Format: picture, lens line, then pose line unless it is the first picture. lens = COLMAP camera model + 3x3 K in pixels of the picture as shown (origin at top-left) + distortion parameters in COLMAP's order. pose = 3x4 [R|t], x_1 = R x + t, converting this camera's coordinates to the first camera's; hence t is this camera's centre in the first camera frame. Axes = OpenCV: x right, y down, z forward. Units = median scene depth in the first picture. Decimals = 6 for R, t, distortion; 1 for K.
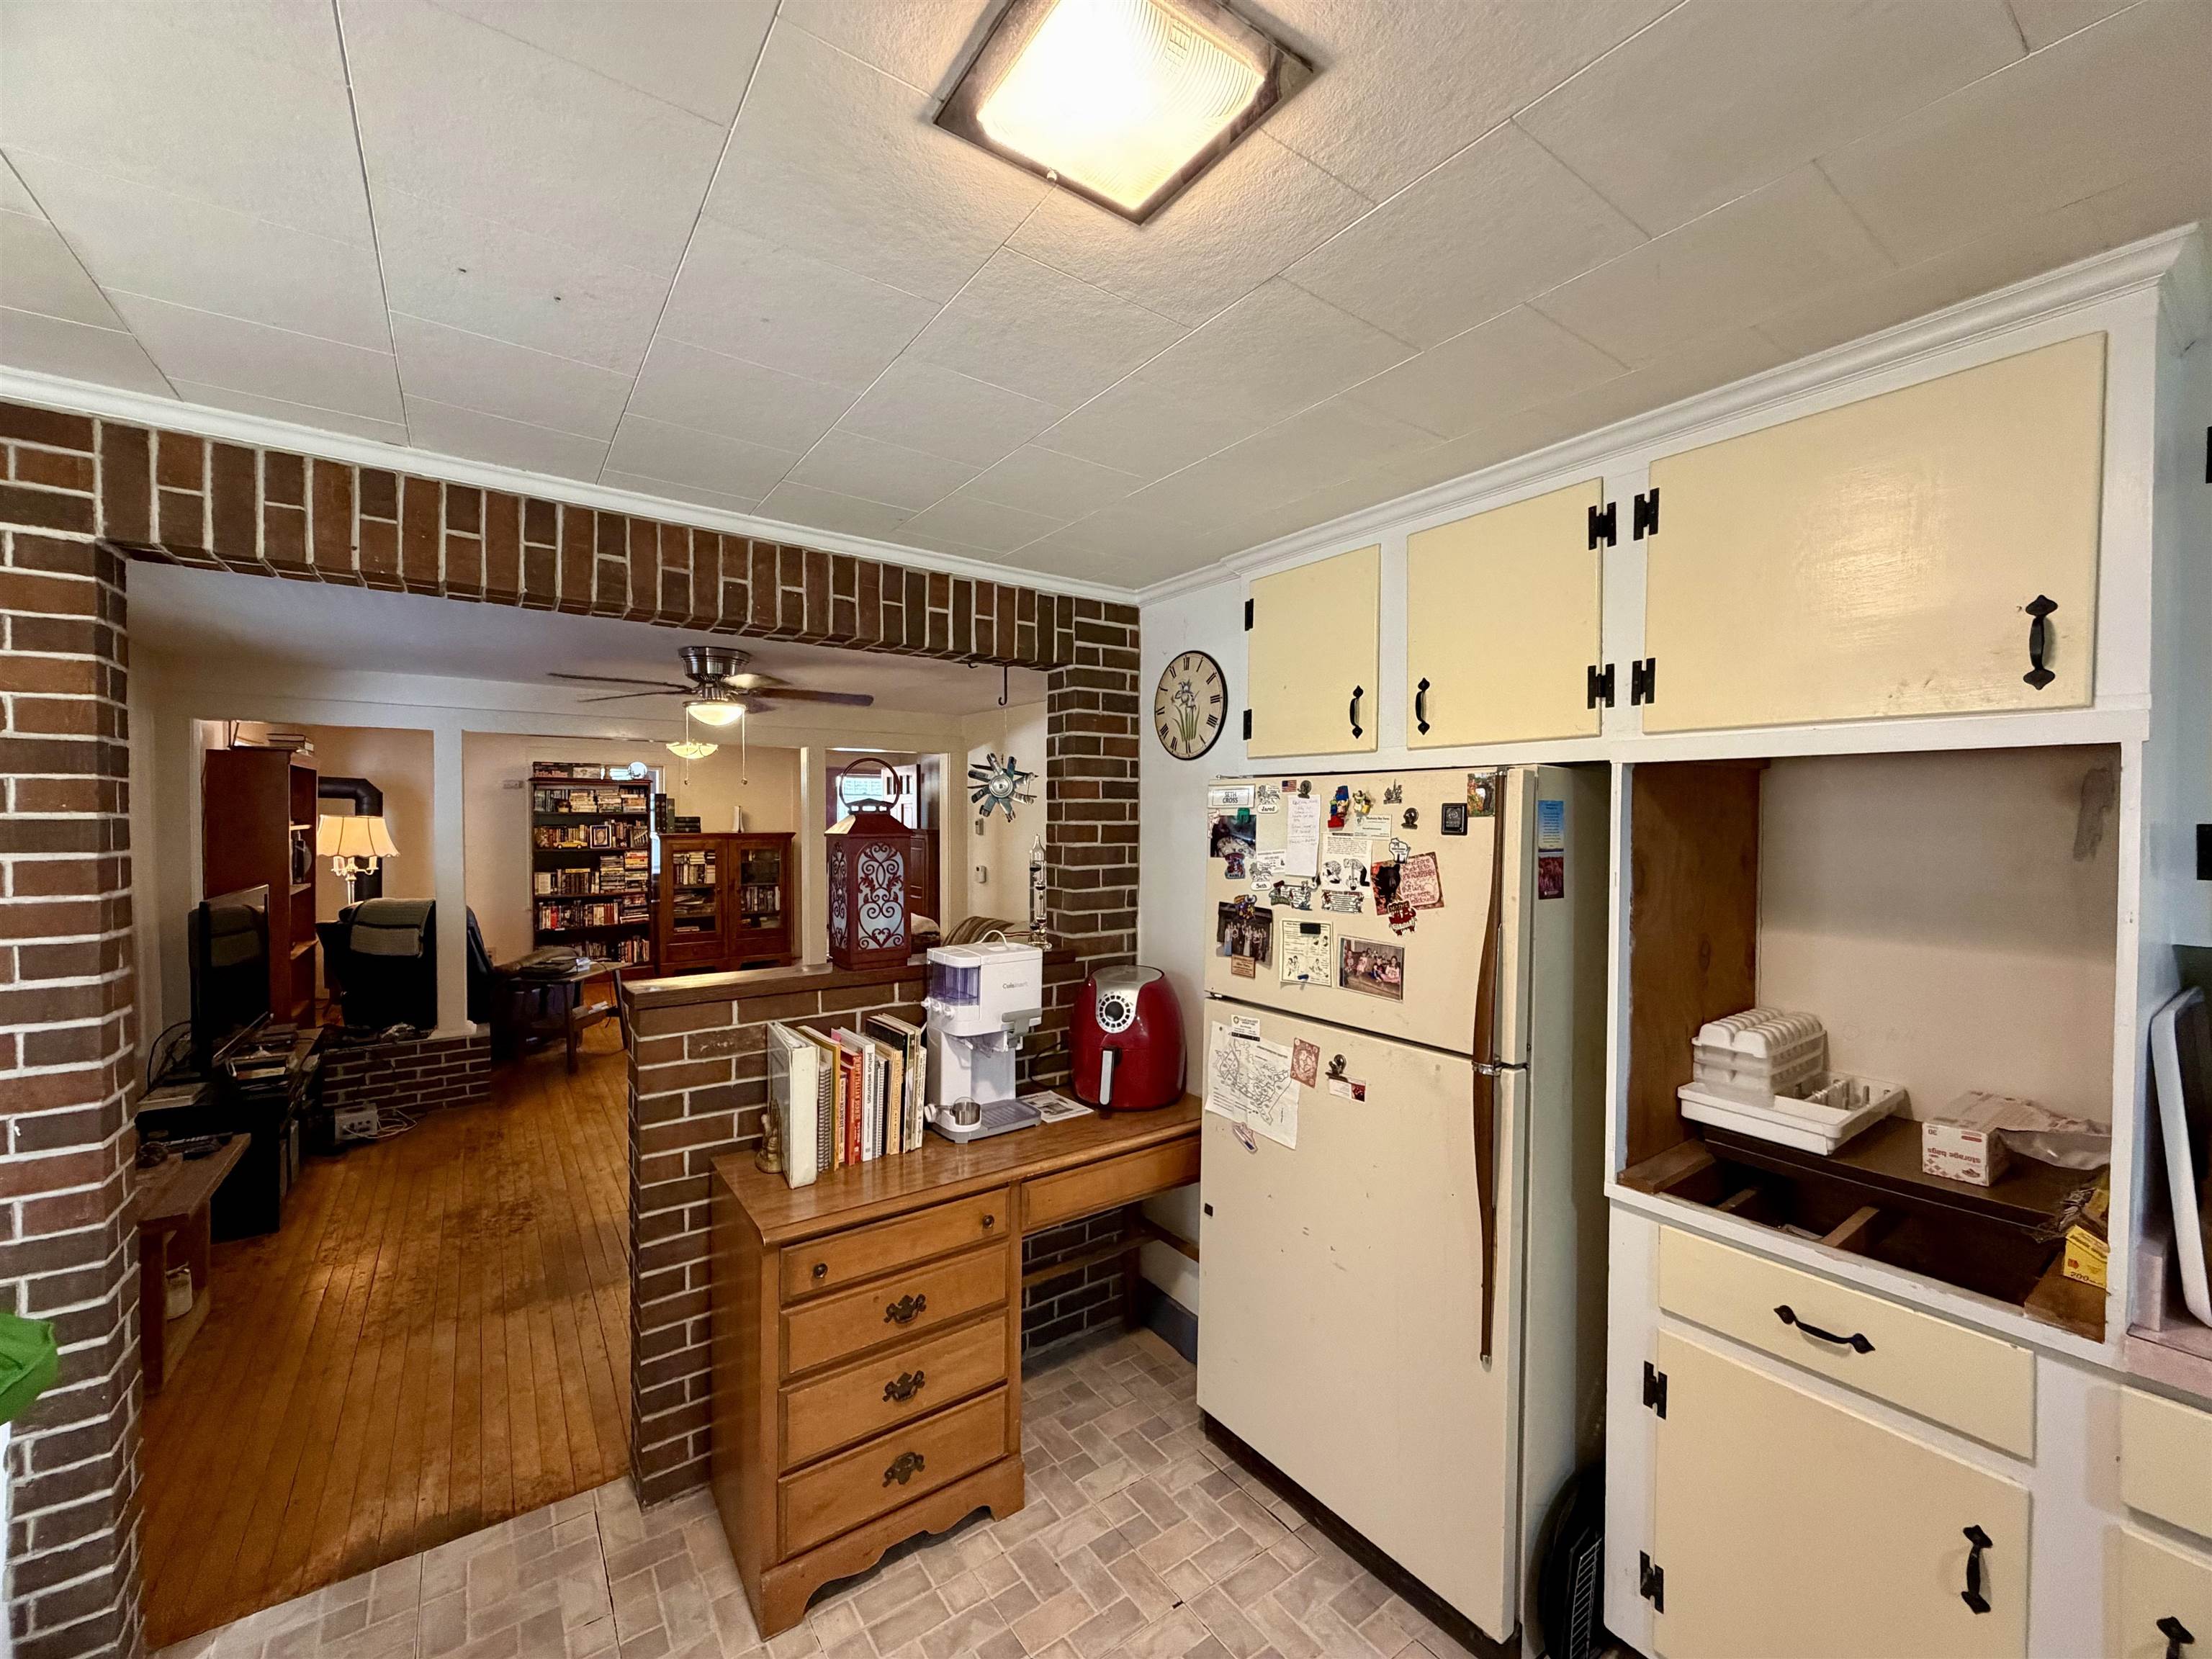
lens RADIAL K [[882.7, 0, 1093.0], [0, 882.7, 831.3], [0, 0, 1]] dist [0.000077, 0.000413]
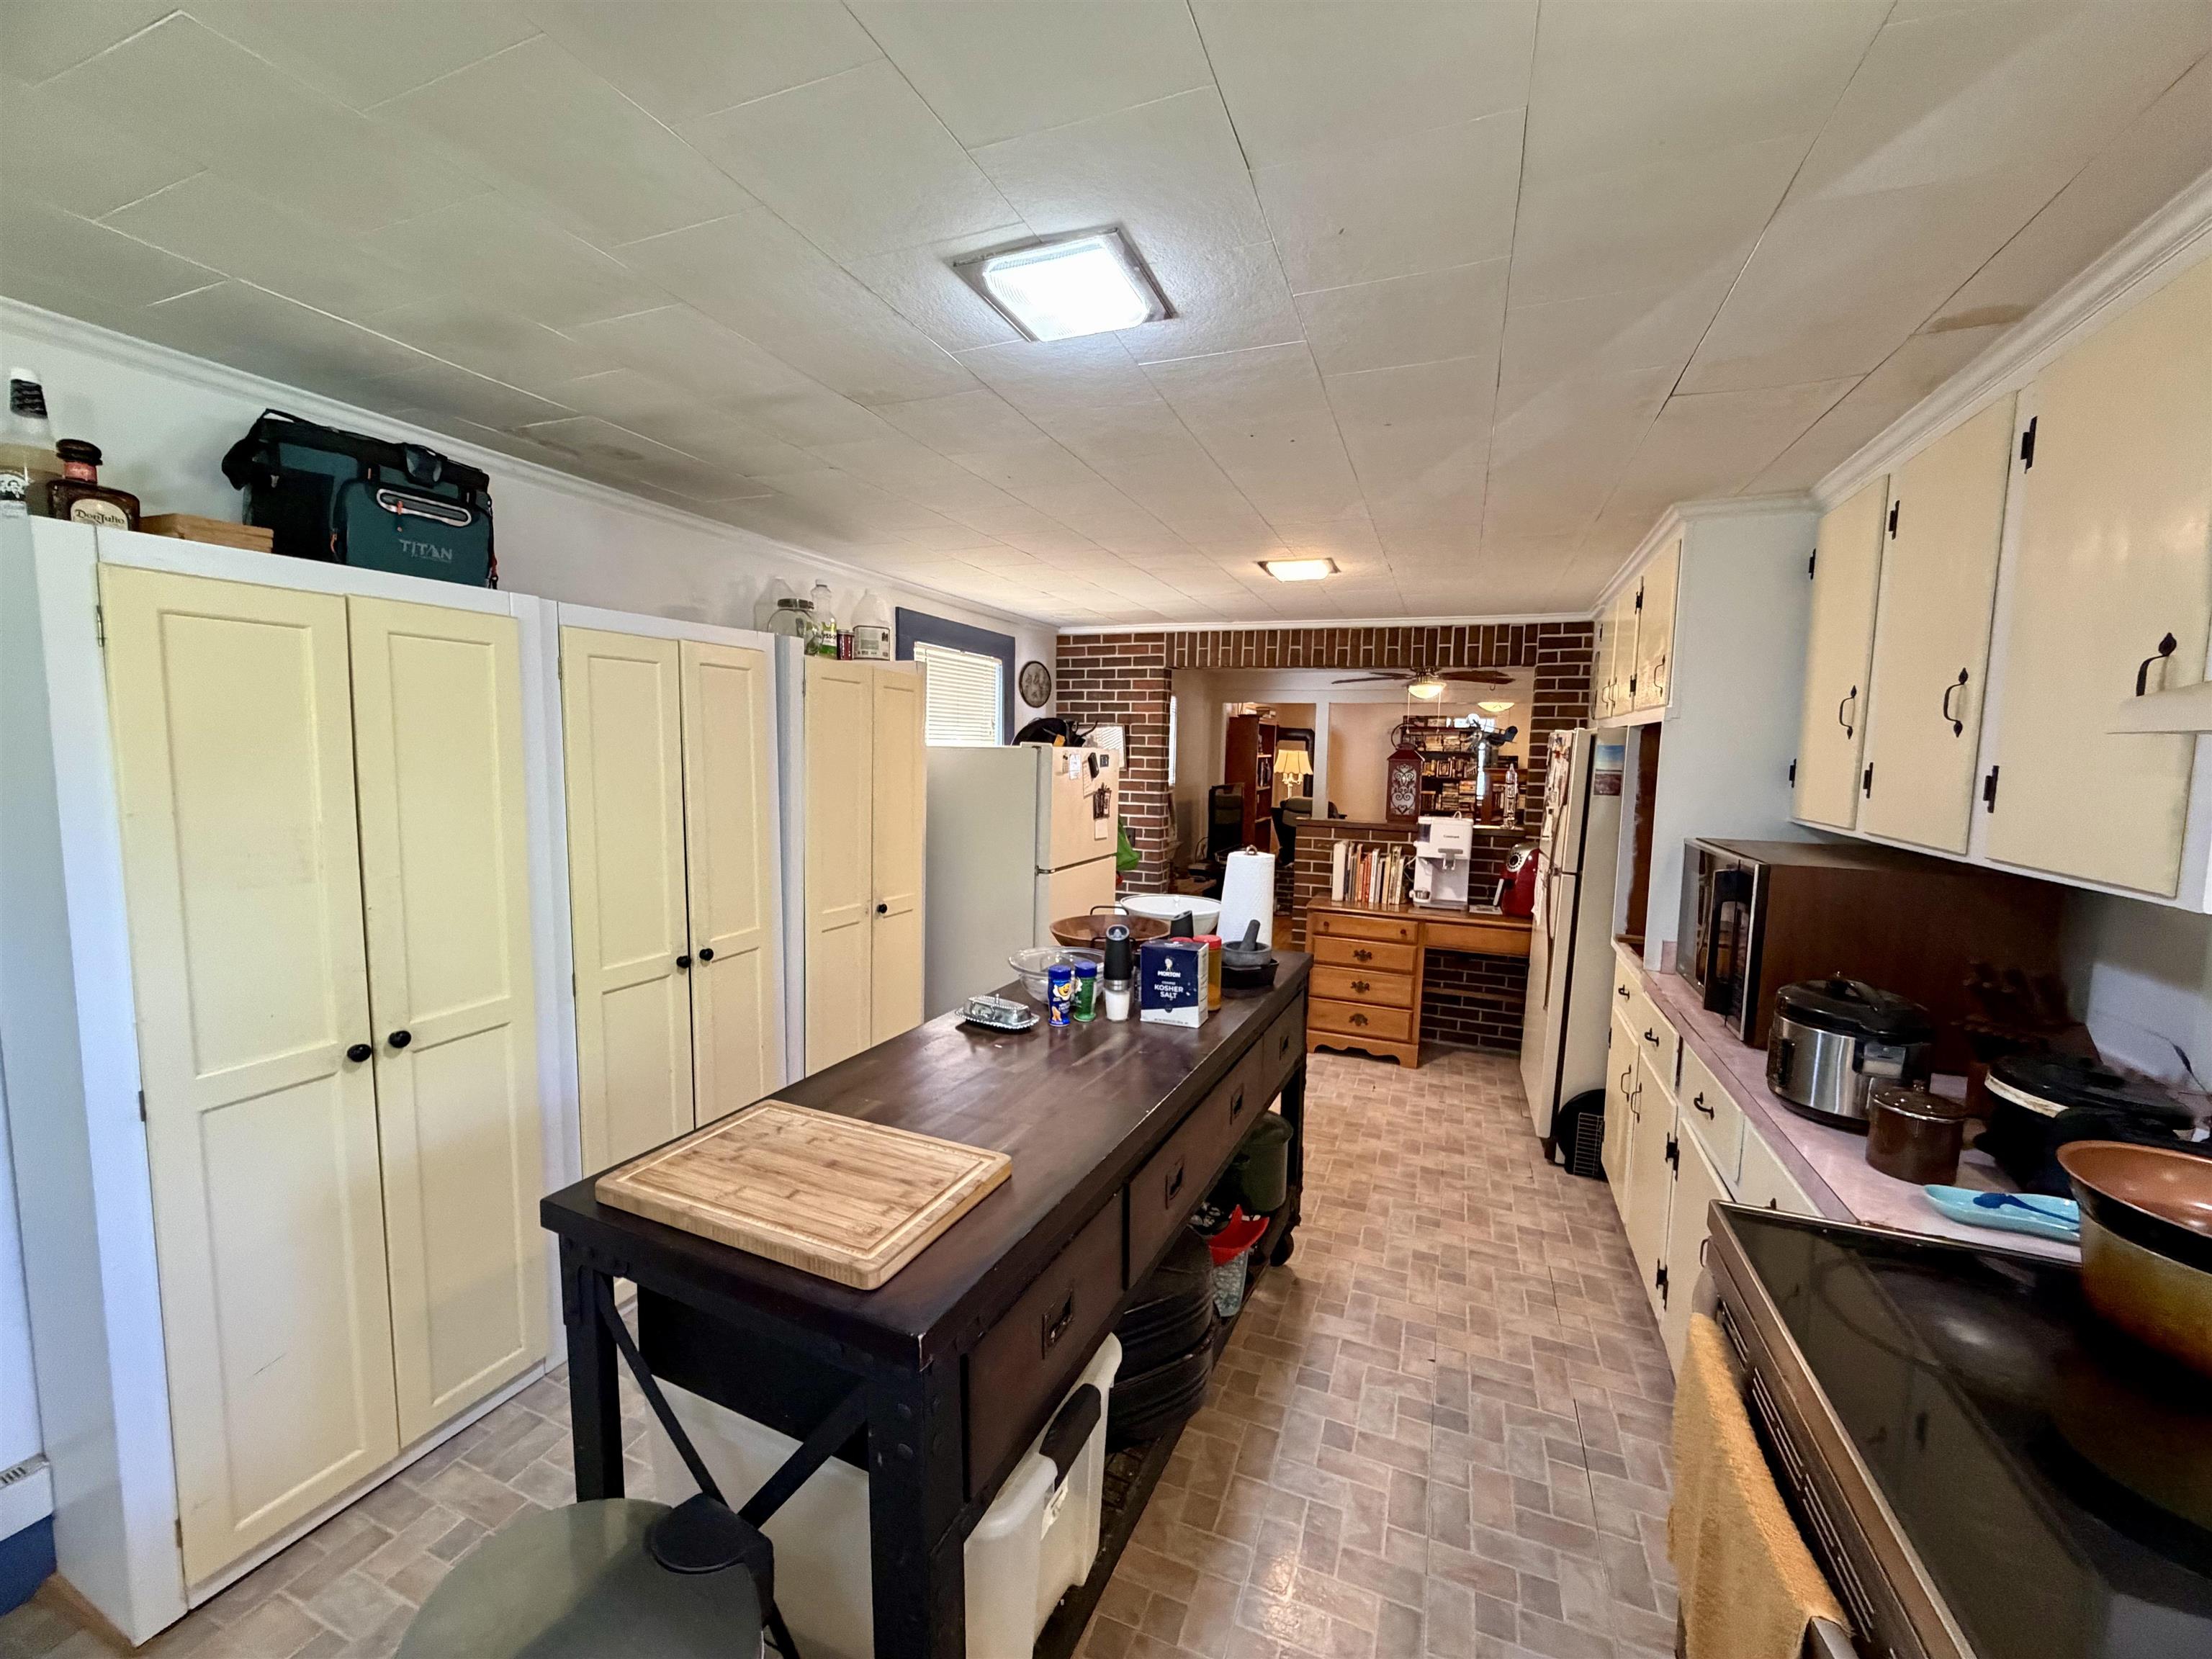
lens RADIAL K [[882.7, 0, 1095.7], [0, 882.7, 831.6], [0, 0, 1]] dist [0.000077, 0.000413]
pose [[0.538392, 0.089286, -0.837951, 1.080618], [-0.034464, 0.995872, 0.083969, 0.022663], [0.841989, -0.016329, 0.539247, -0.707867]]
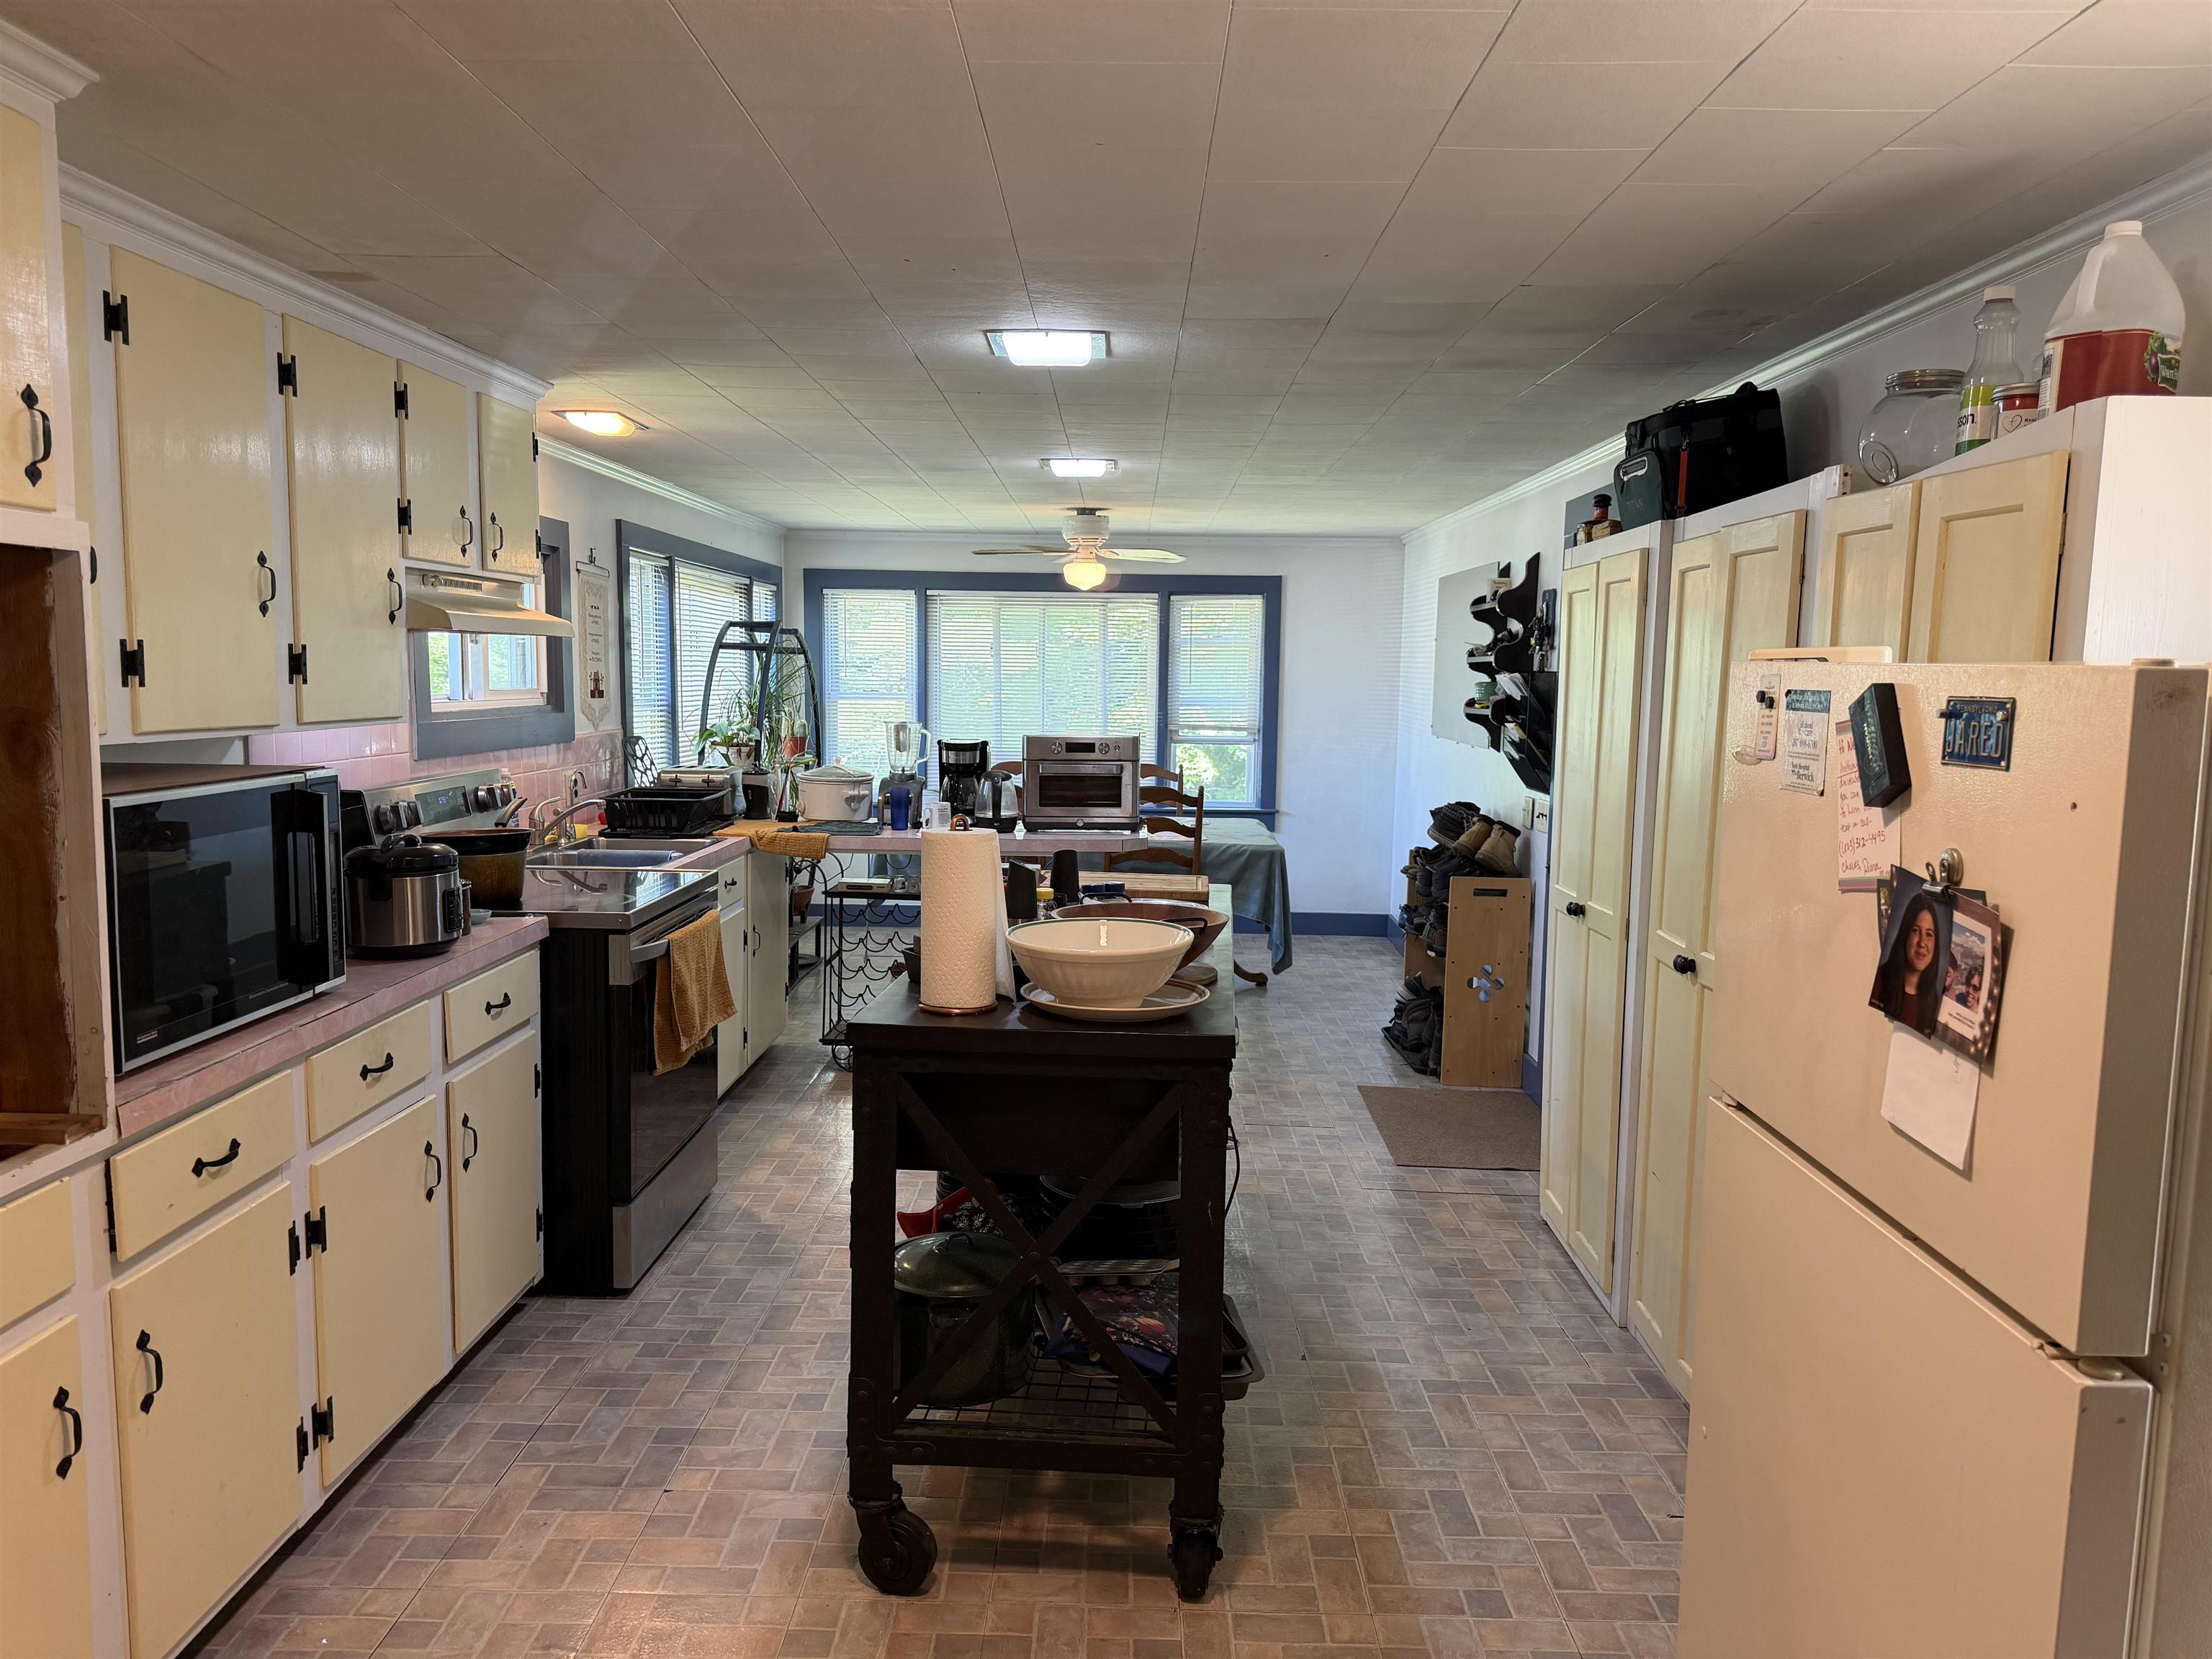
lens RADIAL K [[1582.2, 0, 1099.6], [0, 1582.2, 836.6], [0, 0, 1]] dist [0.069394, 0.001657]
pose [[-0.809319, -0.074117, 0.582675, -0.854790], [-0.003081, 0.992529, 0.121972, -0.009738], [-0.587362, 0.096919, -0.803501, 1.296364]]
